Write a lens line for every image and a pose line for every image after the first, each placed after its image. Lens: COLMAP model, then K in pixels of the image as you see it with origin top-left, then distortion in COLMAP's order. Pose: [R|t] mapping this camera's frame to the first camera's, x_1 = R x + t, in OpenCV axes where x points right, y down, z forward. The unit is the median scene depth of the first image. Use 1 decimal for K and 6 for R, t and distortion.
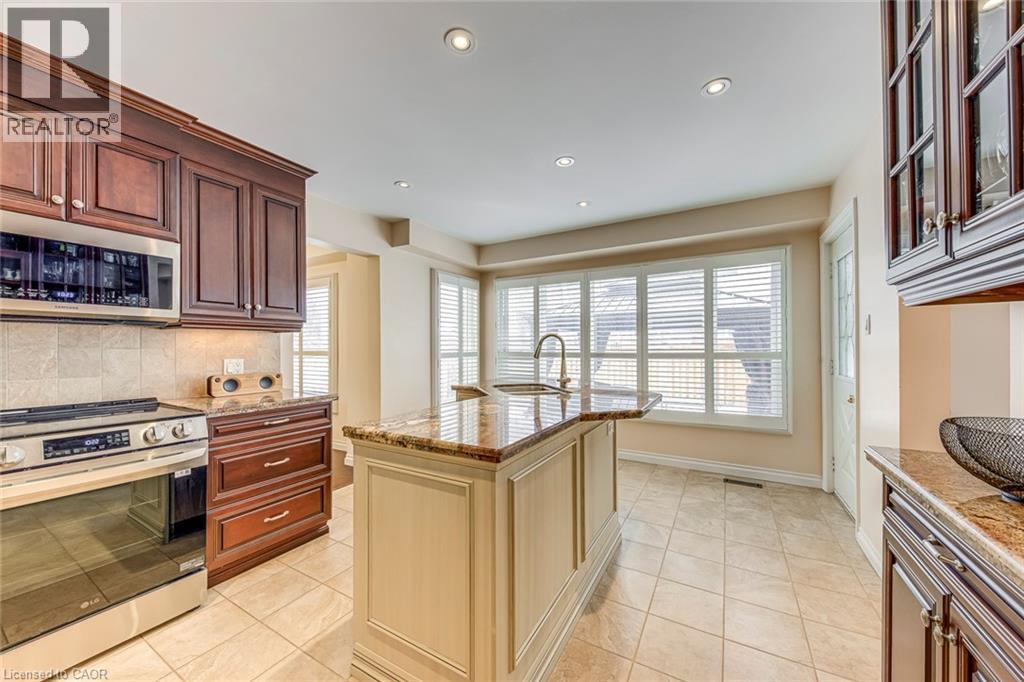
lens RADIAL K [[379.8, 0, 514.8], [0, 379.8, 347.8], [0, 0, 1]] dist [0.000126, -0.000505]
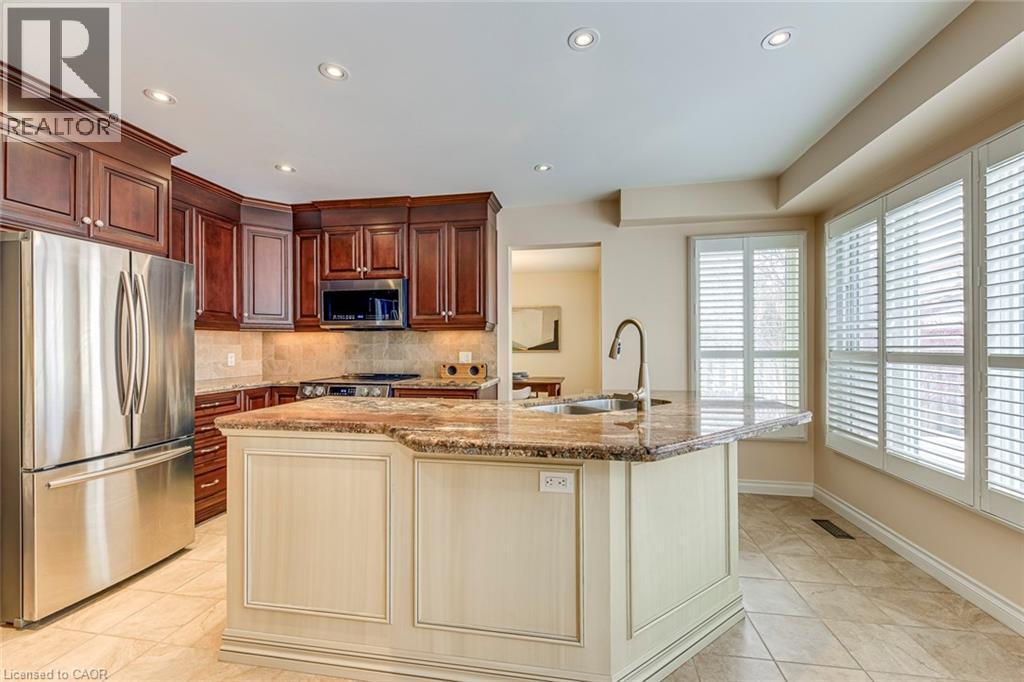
lens RADIAL K [[426.0, 0, 510.2], [0, 426.0, 341.6], [0, 0, 1]] dist [-0.001020, -0.000544]
pose [[0.316103, -0.009553, -0.948677, 0.544703], [-0.001465, 0.999943, -0.010558, 0.005899], [0.948724, 0.004727, 0.316071, 0.483732]]
